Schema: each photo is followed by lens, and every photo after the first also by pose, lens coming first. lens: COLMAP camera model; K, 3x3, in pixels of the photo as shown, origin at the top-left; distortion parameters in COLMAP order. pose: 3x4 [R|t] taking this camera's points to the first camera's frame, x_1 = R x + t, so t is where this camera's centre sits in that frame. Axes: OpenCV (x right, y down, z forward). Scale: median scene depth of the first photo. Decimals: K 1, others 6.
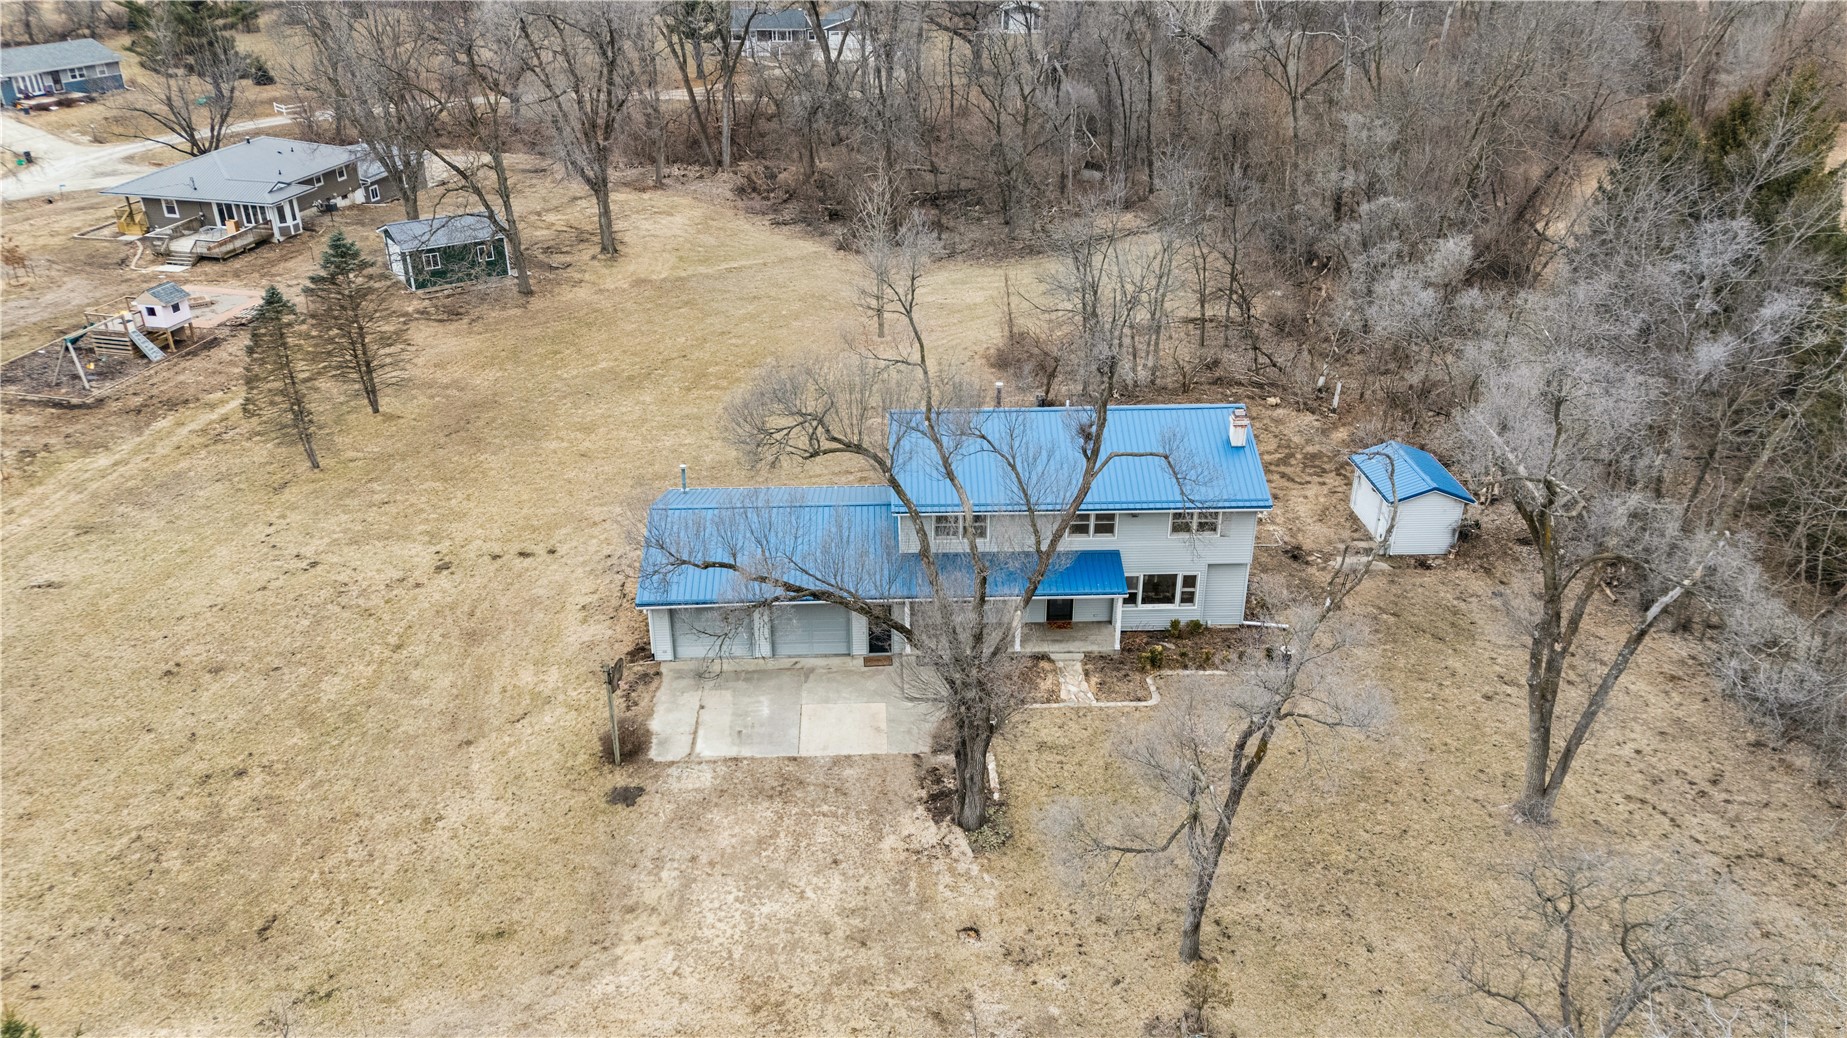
lens RADIAL K [[1321.8, 0, 917.9], [0, 1321.8, 540.9], [0, 0, 1]] dist [0.133252, -0.196406]
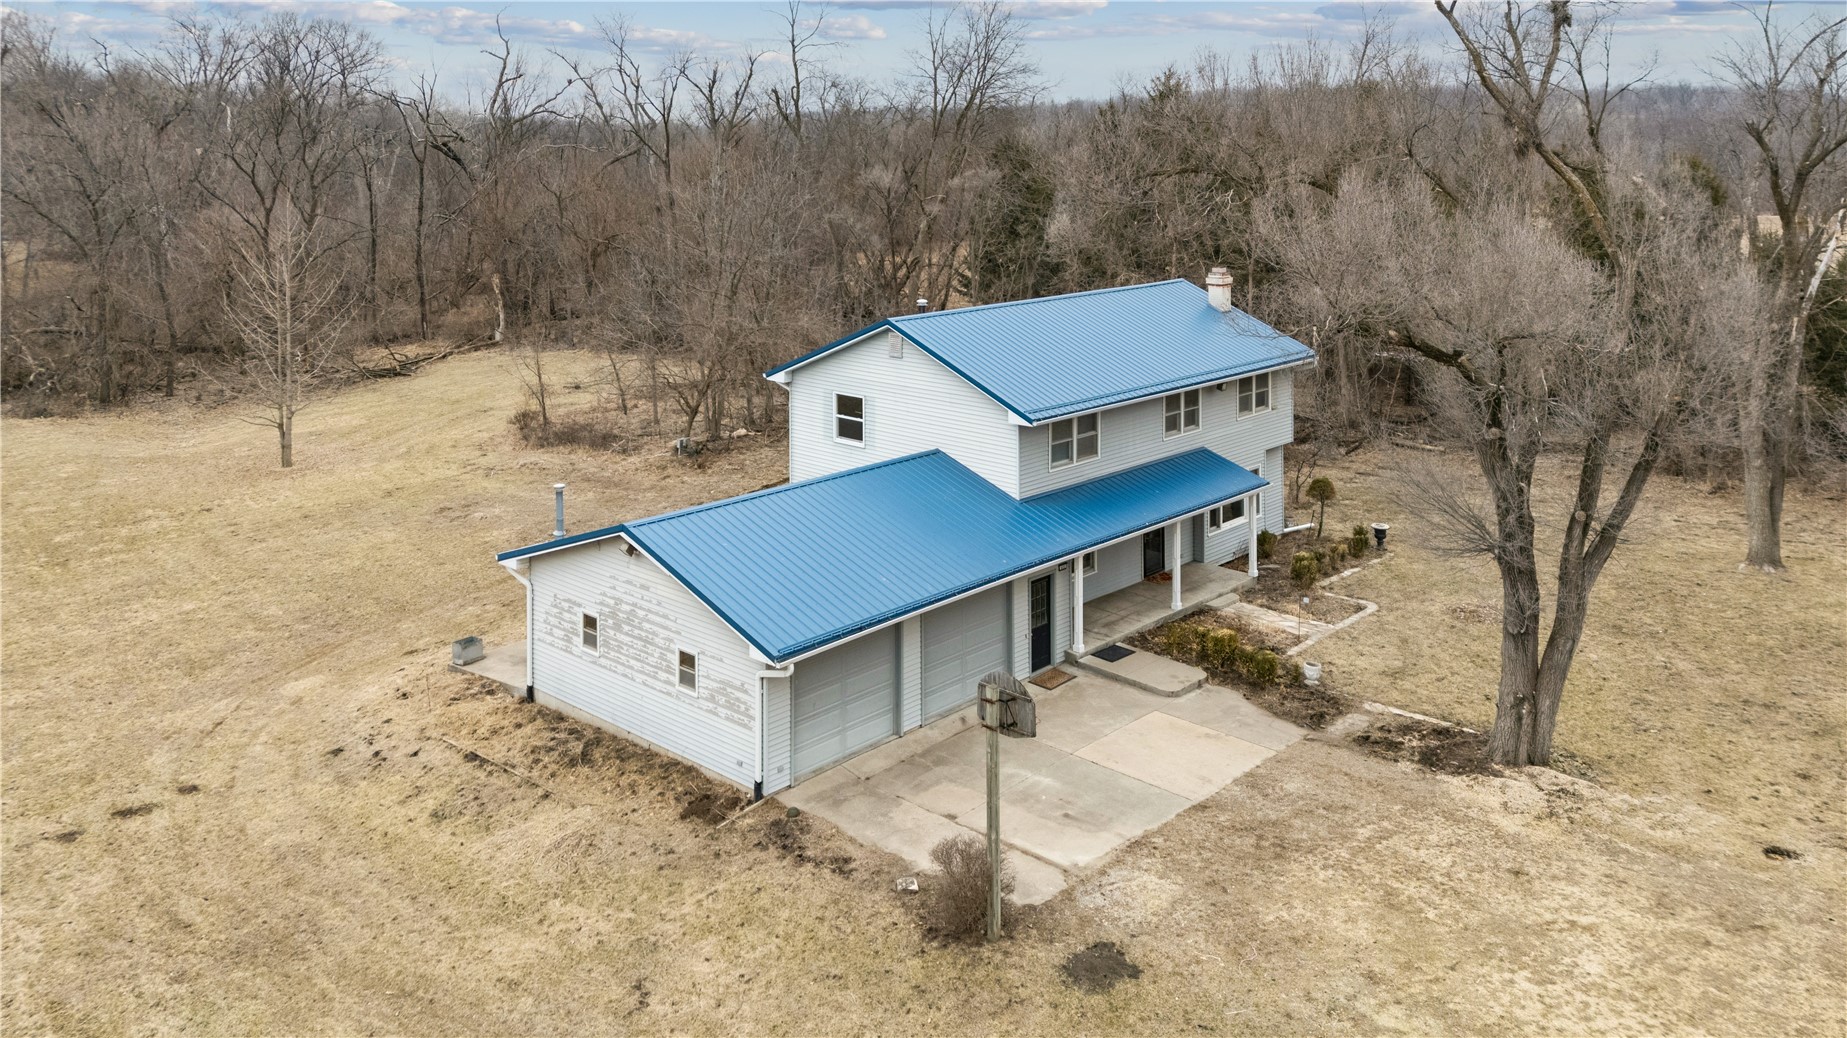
lens RADIAL K [[1429.3, 0, 923.5], [0, 1429.3, 519.0], [0, 0, 1]] dist [0.006524, 0.006472]
pose [[0.705960, -0.189305, 0.682483, -0.544330], [0.340599, 0.935618, -0.092797, 0.071413], [-0.620977, 0.297964, 0.724986, 0.620972]]
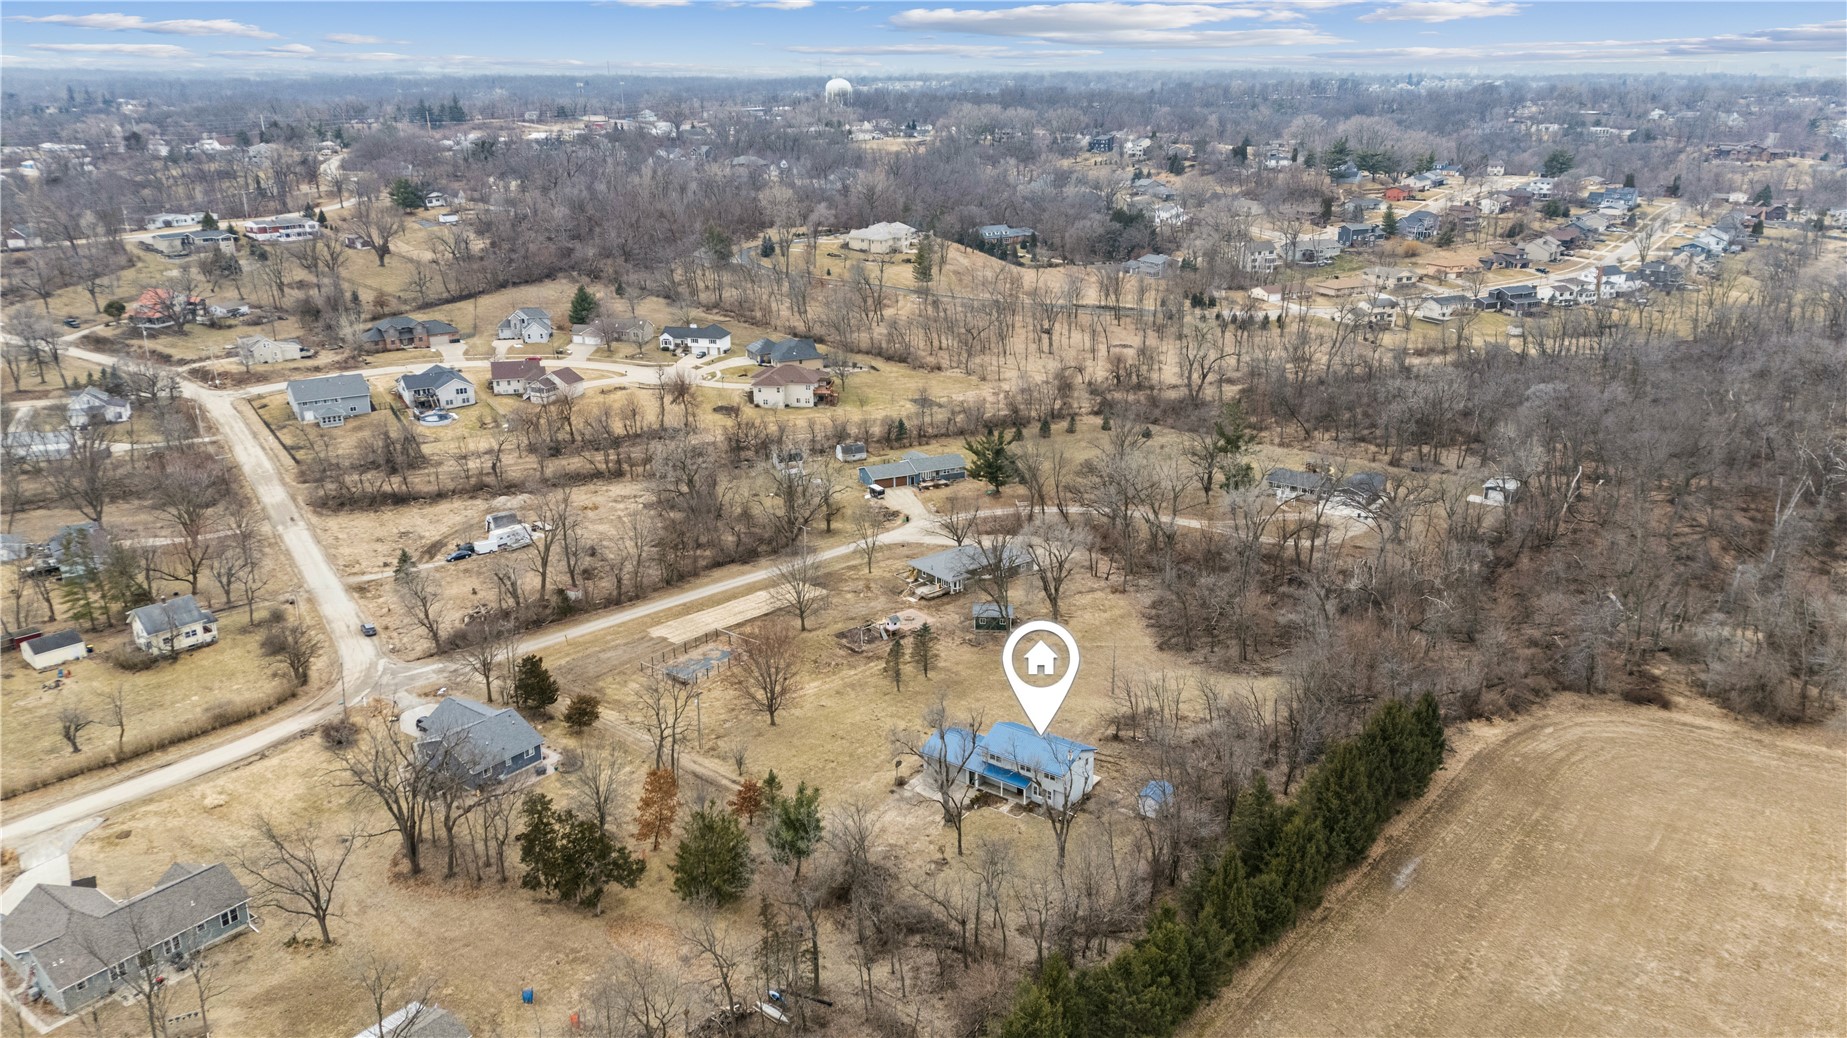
lens RADIAL K [[1321.8, 0, 917.9], [0, 1321.8, 540.9], [0, 0, 1]] dist [0.133252, -0.196406]
pose [[0.775184, 0.204547, -0.597704, 2.189331], [-0.281692, 0.958783, -0.037221, -0.439502], [0.565454, 0.197222, 0.800853, -2.493188]]
